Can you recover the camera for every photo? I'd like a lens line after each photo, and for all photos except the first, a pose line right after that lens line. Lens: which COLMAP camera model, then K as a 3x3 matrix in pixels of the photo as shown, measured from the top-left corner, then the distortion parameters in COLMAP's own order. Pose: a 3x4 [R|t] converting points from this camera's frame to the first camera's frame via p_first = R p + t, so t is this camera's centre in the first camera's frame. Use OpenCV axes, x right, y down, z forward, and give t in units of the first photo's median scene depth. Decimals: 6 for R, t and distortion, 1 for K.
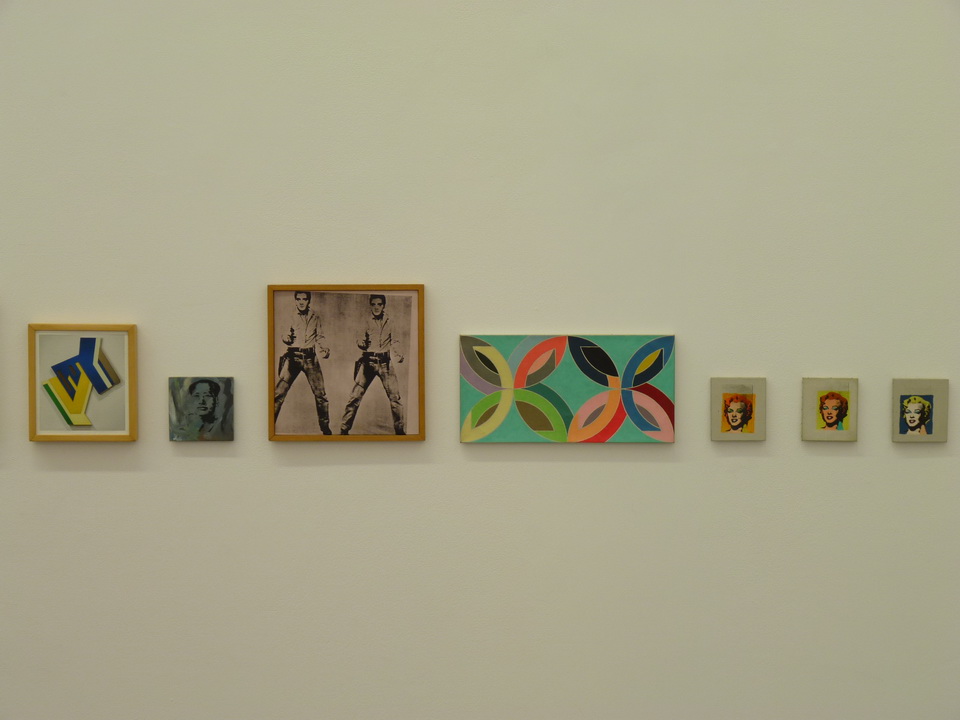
lens RADIAL K [[2266.5, 0, 480.0], [0, 2266.5, 359.6], [0, 0, 1]] dist [0.042034, 0.000000]
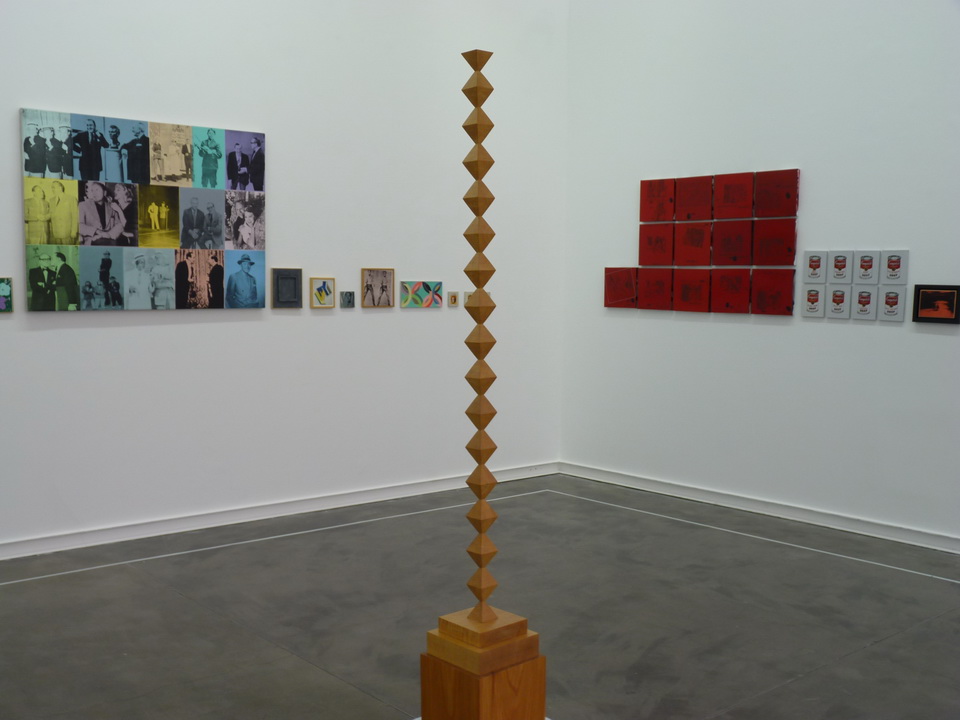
lens RADIAL K [[1036.7, 0, 480.0], [0, 1036.7, 360.6], [0, 0, 1]] dist [-0.004458, 0.000000]
pose [[0.758598, -0.042629, 0.650162, -1.129546], [-0.009397, 0.997038, 0.076336, -0.012229], [-0.651491, -0.064018, 0.755951, -0.524713]]
